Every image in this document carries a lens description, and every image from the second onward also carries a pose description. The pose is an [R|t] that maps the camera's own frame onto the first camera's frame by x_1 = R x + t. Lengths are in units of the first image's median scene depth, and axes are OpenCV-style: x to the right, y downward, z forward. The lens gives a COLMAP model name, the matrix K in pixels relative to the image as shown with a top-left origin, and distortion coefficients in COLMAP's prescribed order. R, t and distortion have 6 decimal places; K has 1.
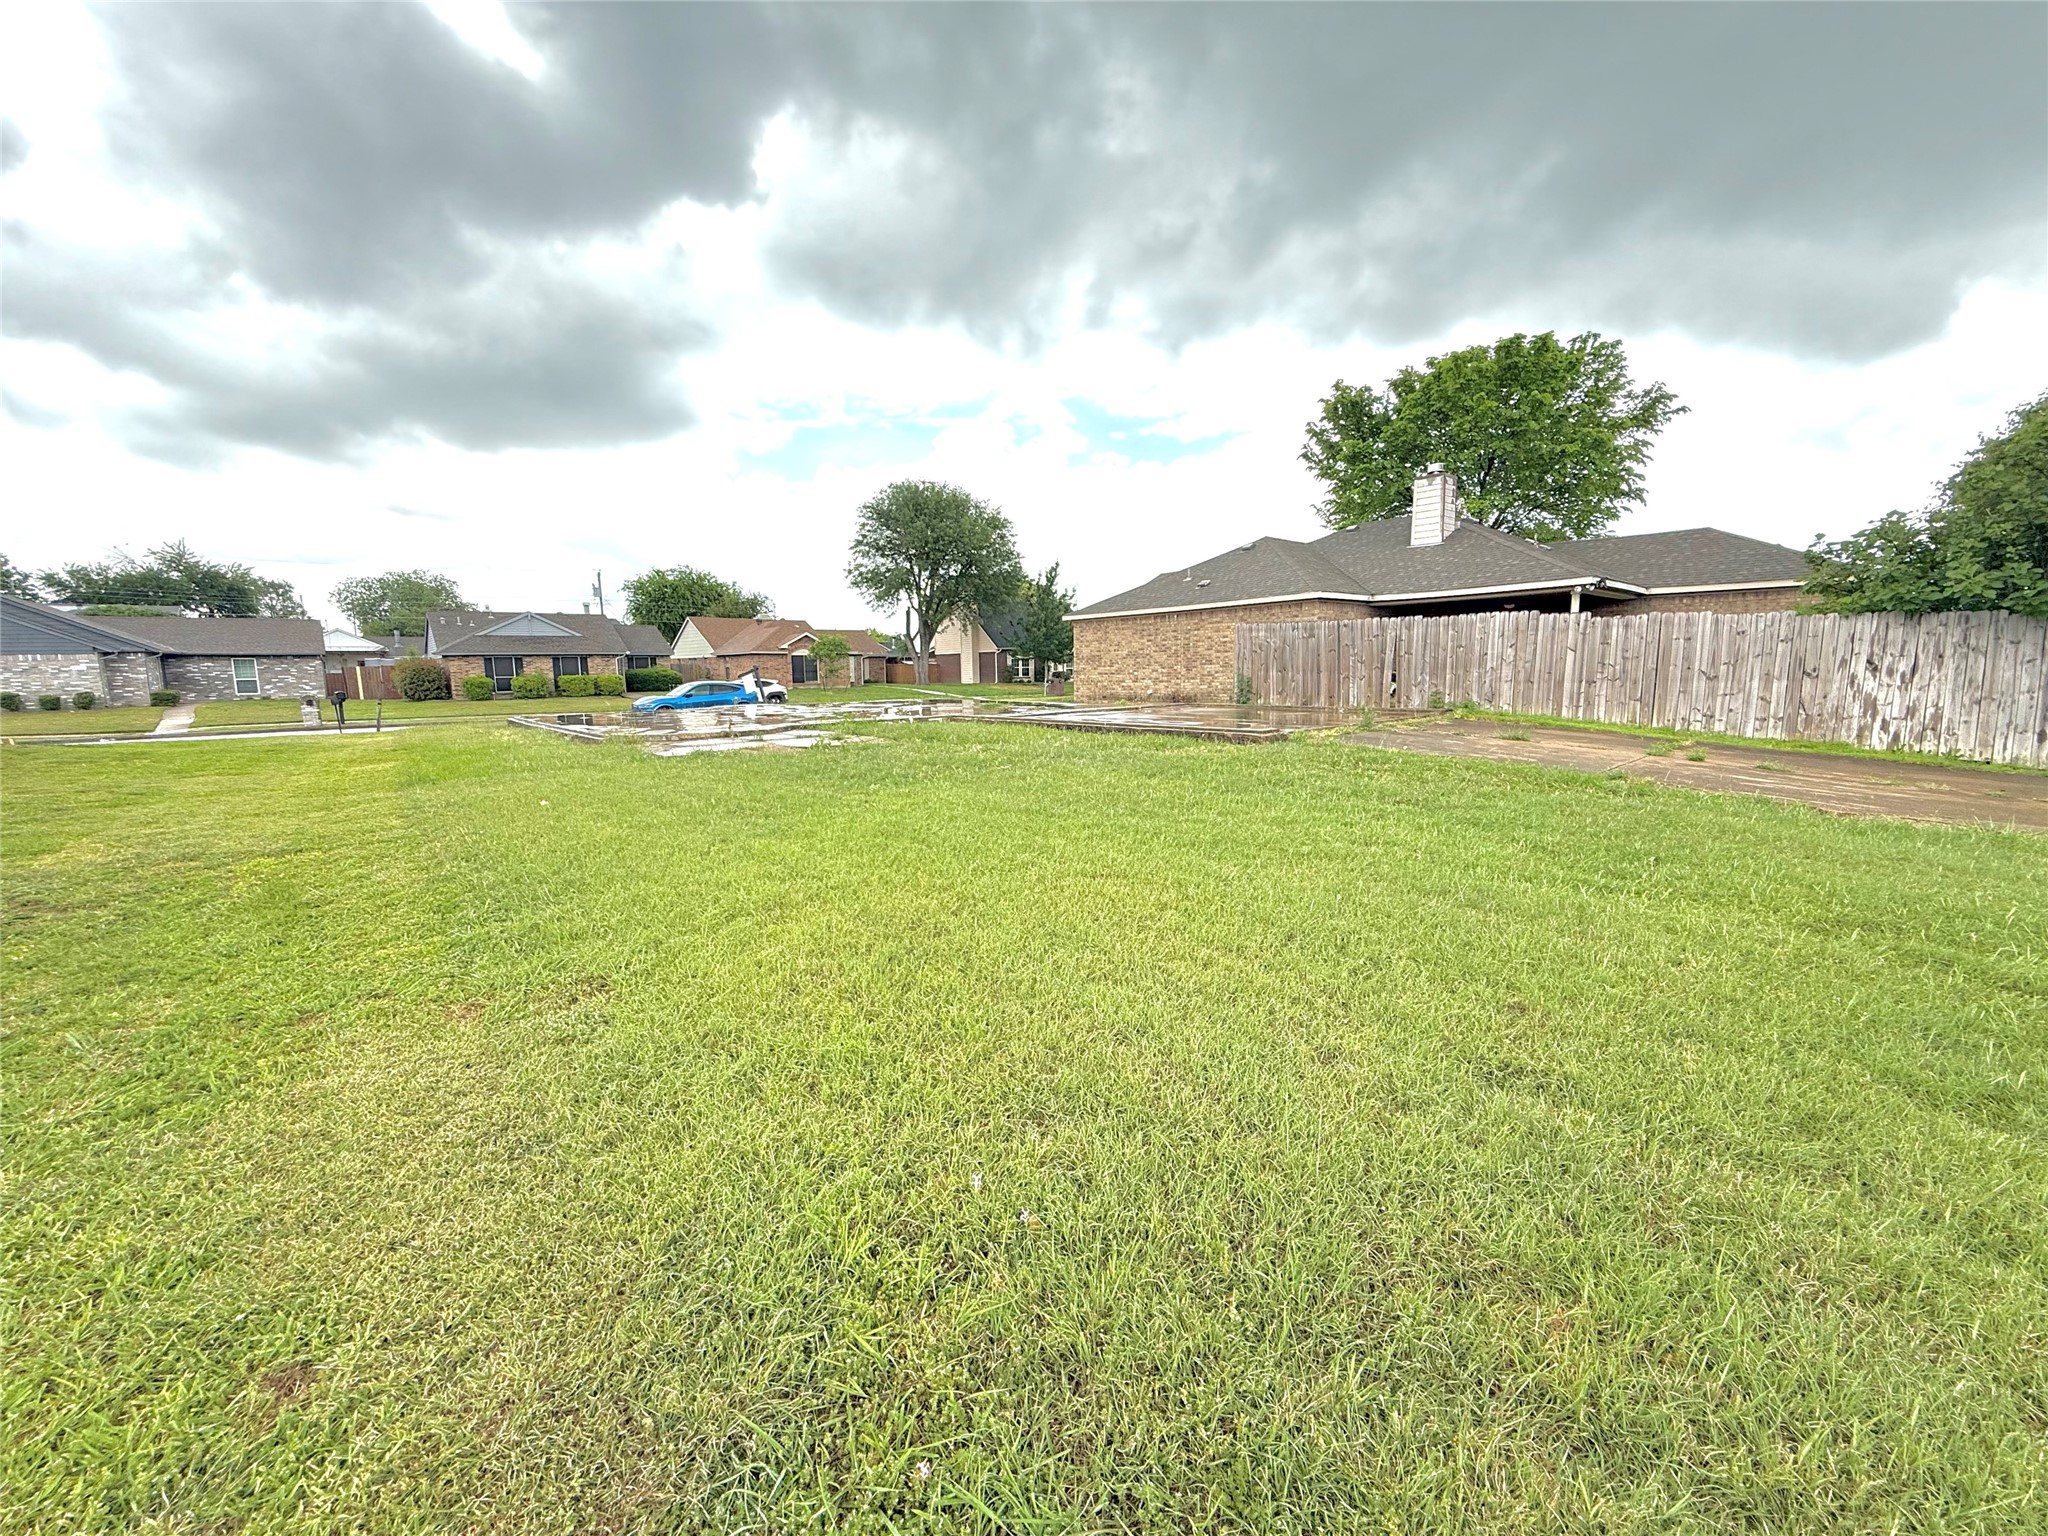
lens RADIAL K [[814.0, 0, 1019.0], [0, 814.0, 772.0], [0, 0, 1]] dist [0.000070, -0.000067]
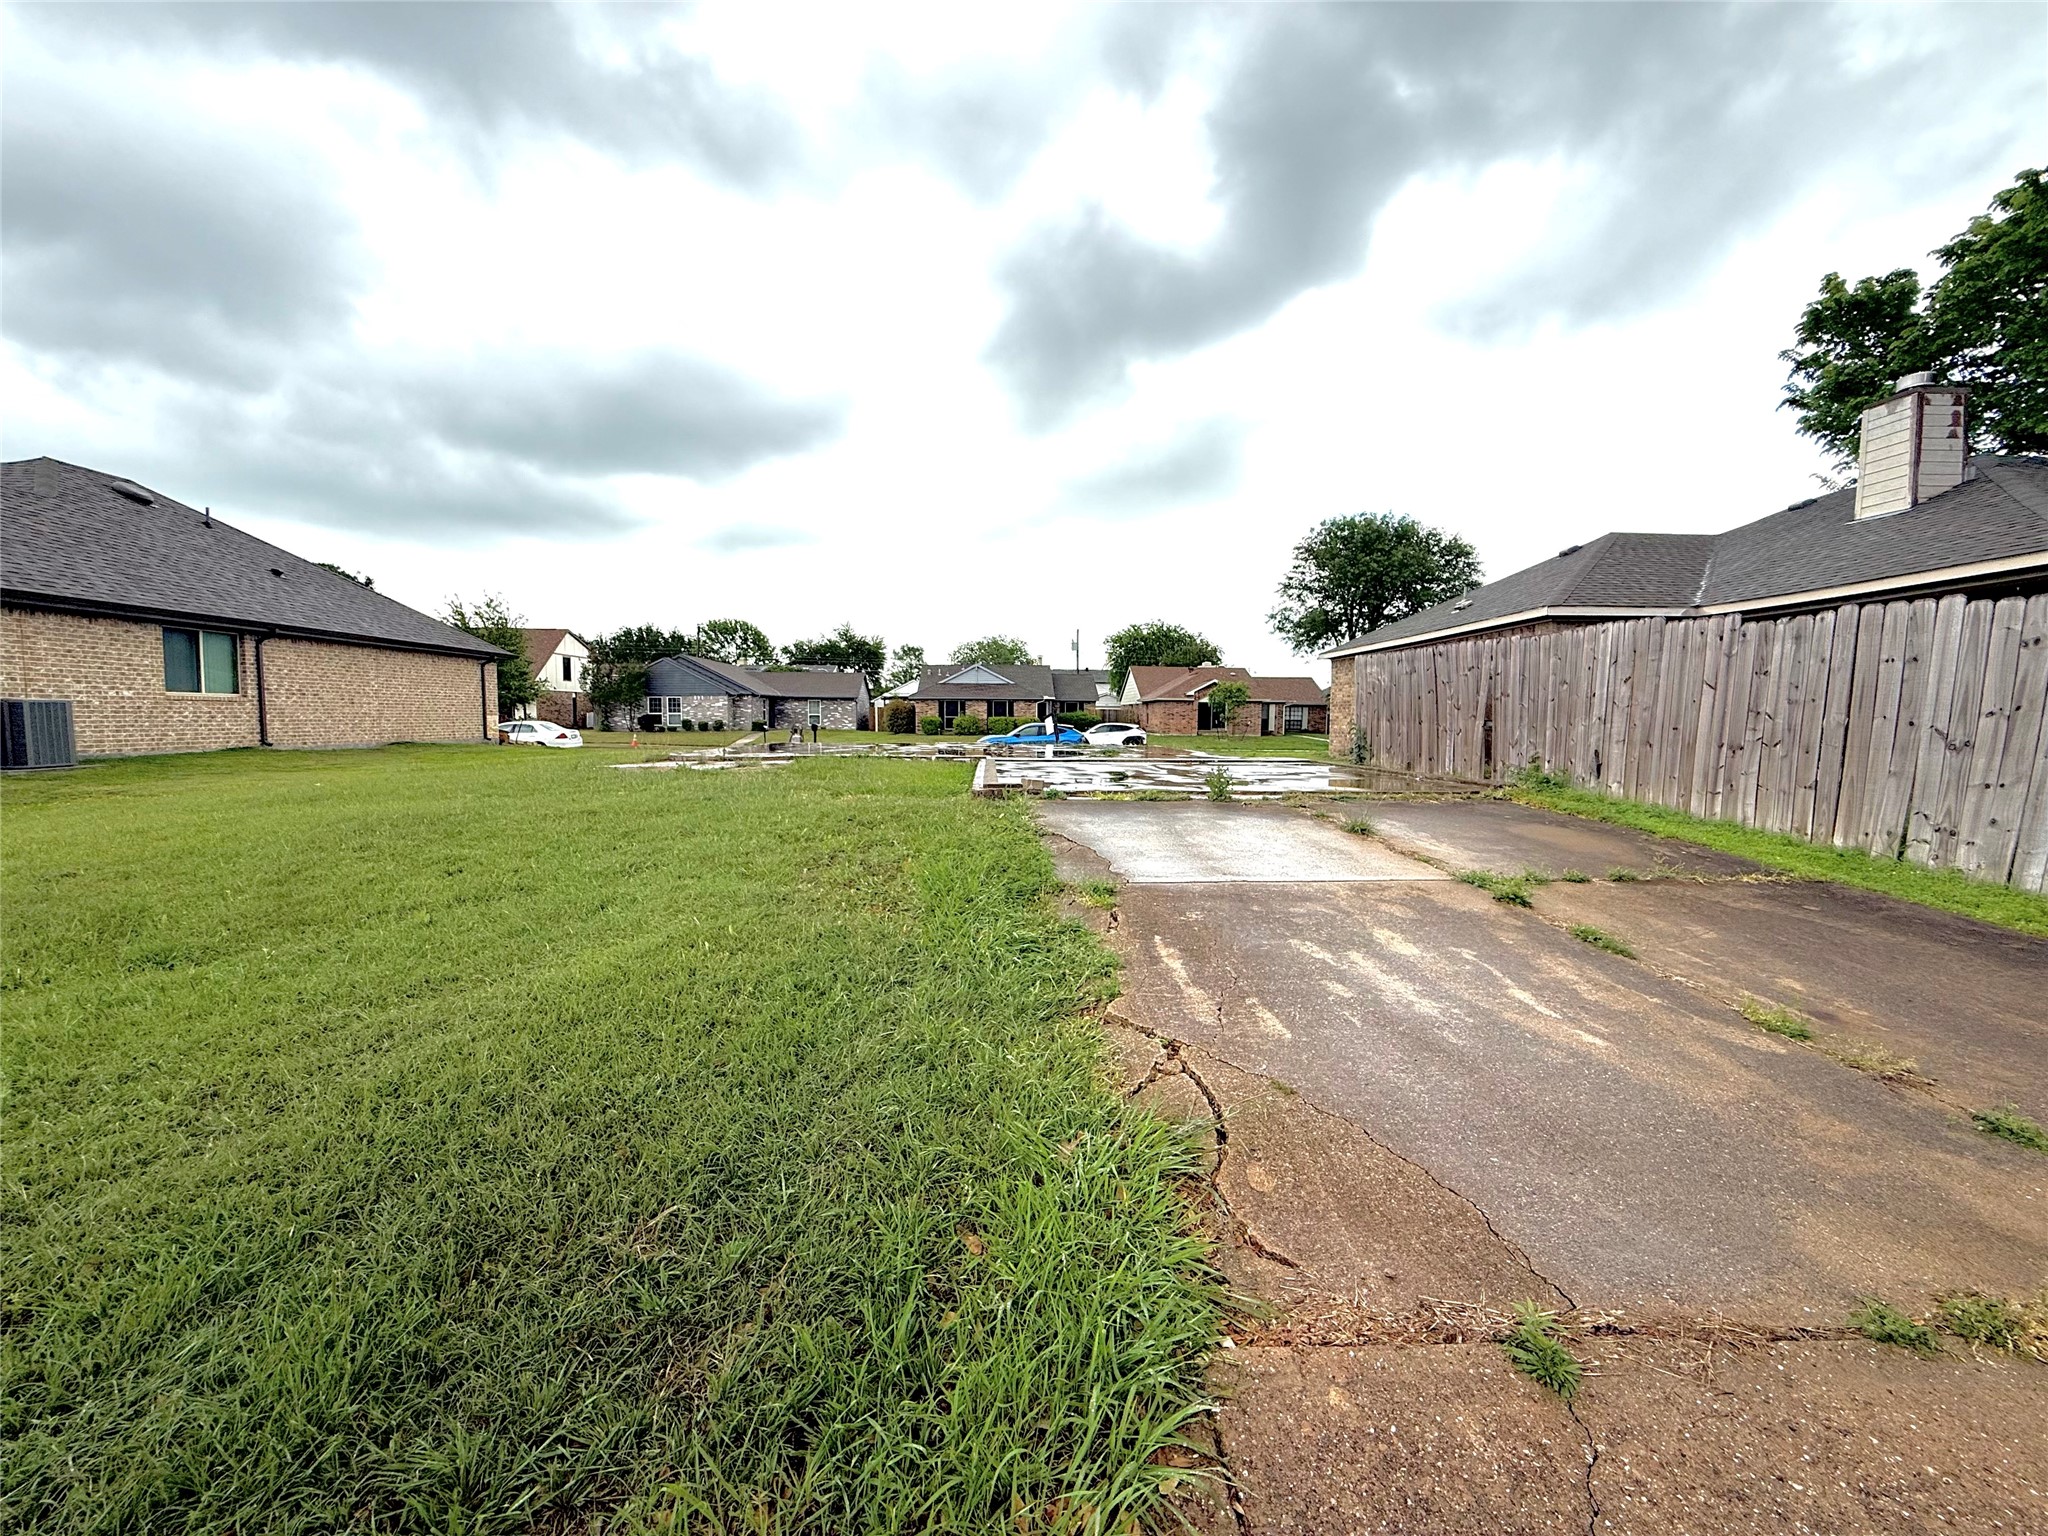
lens RADIAL K [[814.0, 0, 1019.0], [0, 814.0, 772.0], [0, 0, 1]] dist [0.000070, -0.000067]
pose [[0.787786, 0.062044, -0.612816, 0.218673], [-0.099095, 0.994720, -0.026680, -0.011994], [0.607925, 0.081745, 0.789775, 0.104741]]
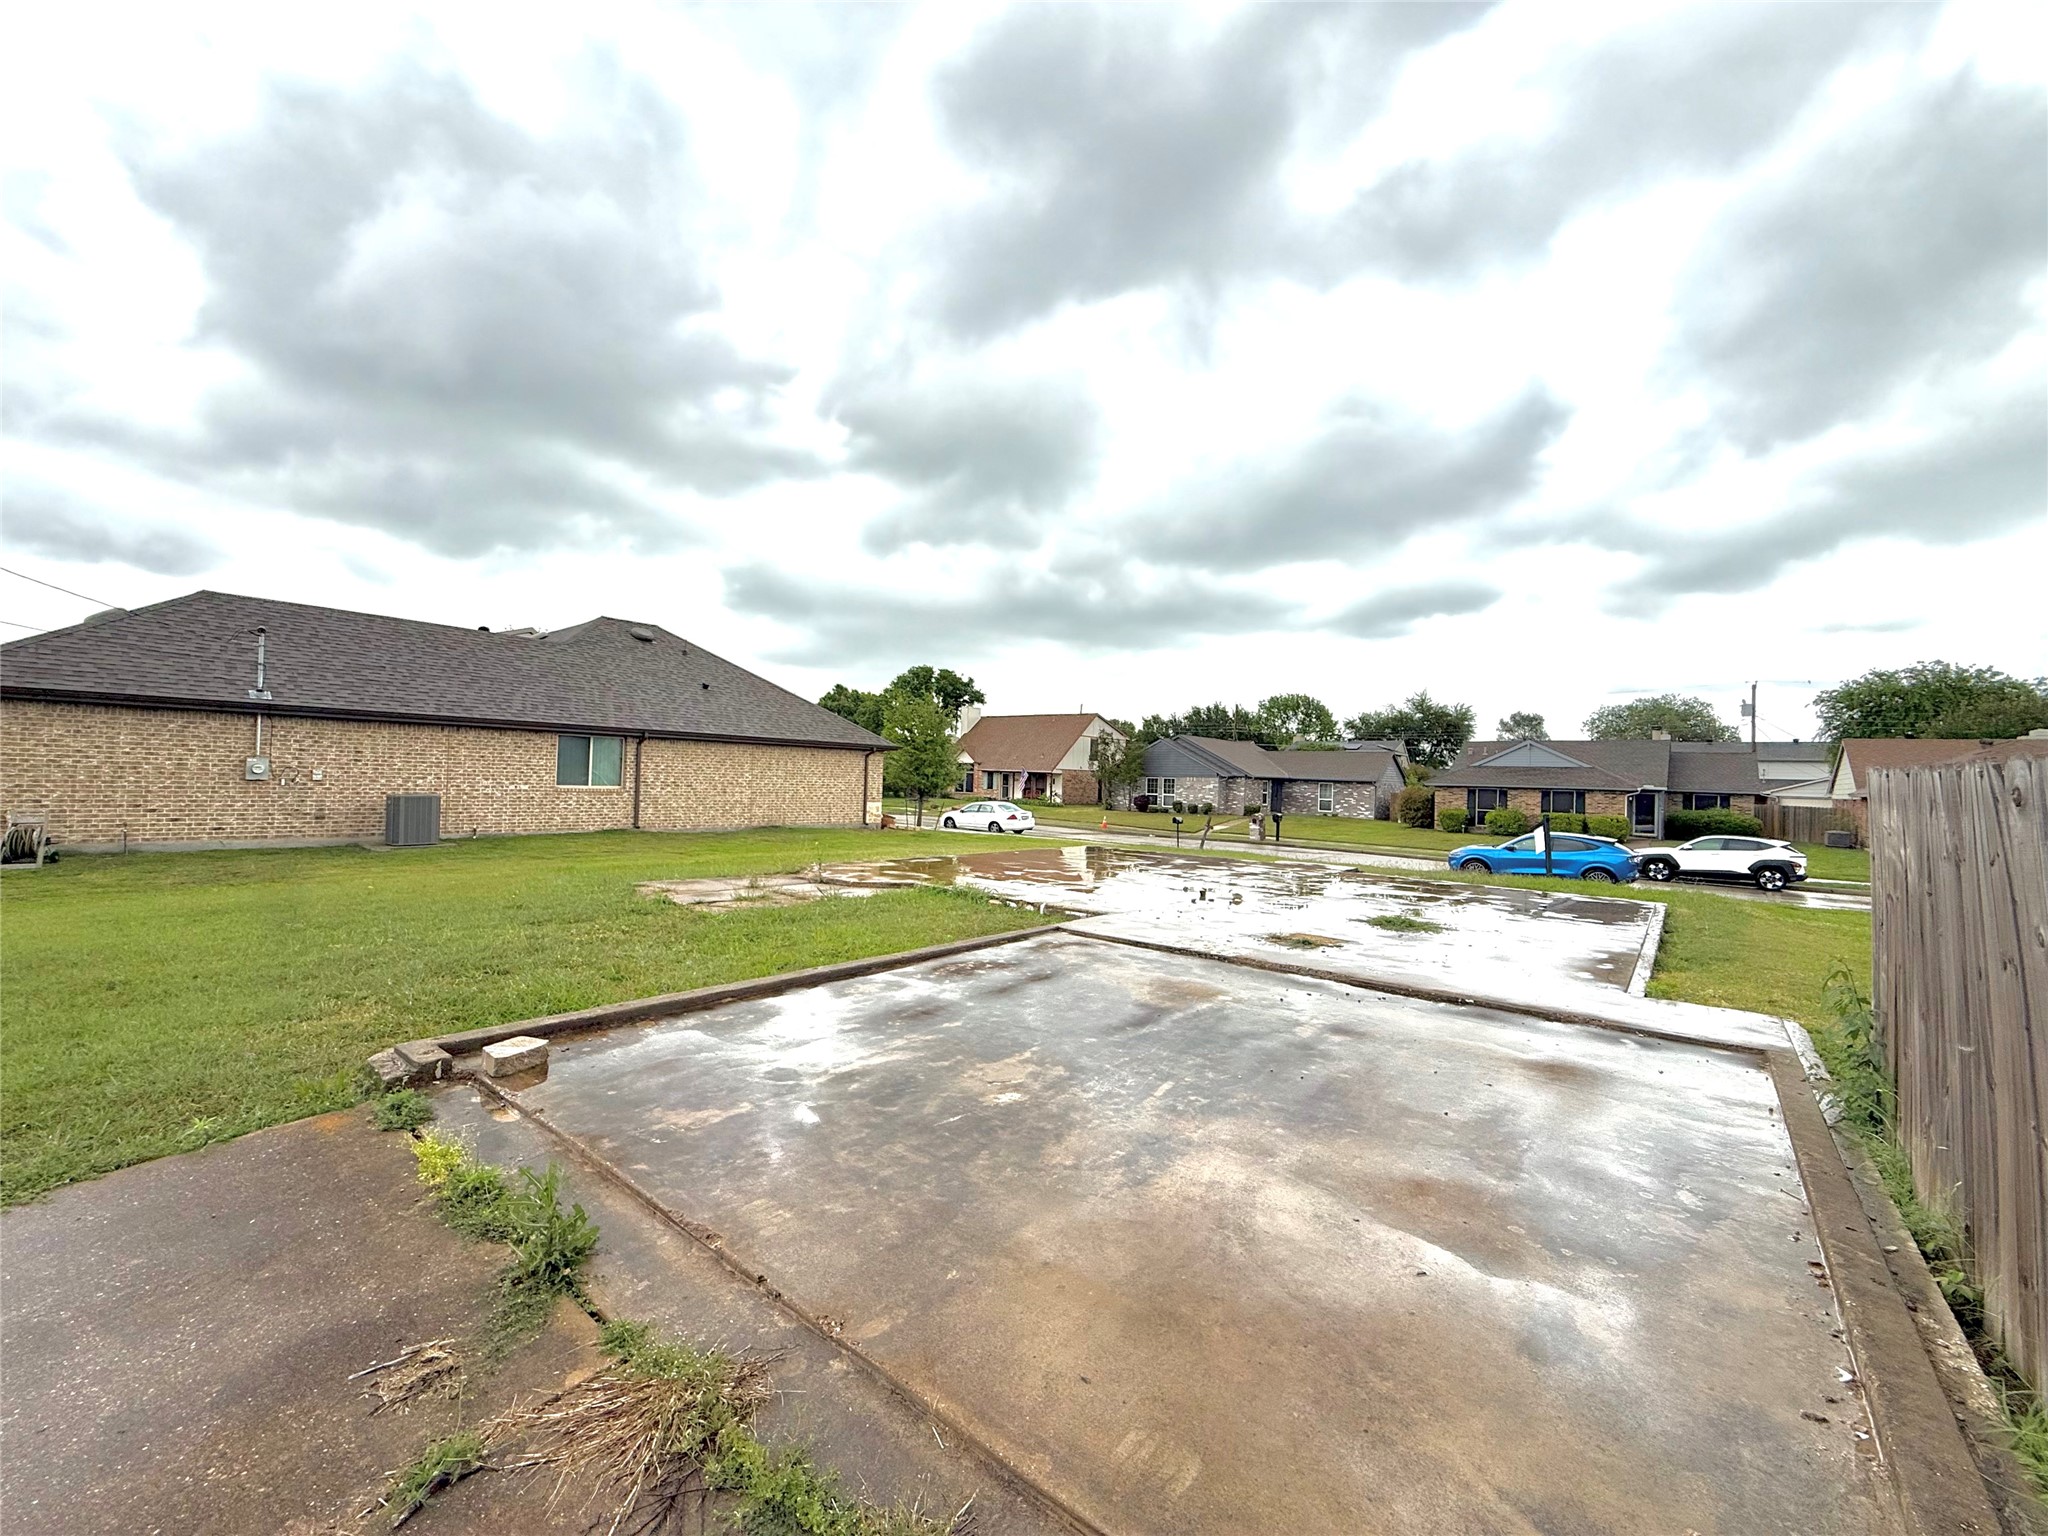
lens RADIAL K [[821.6, 0, 1024.0], [0, 821.6, 768.0], [0, 0, 1]] dist [0.001722, 0.000103]
pose [[0.186338, 0.009490, -0.982440, 0.207900], [-0.163024, 0.986390, -0.021392, -0.061554], [0.968866, 0.164148, 0.185349, 0.321752]]
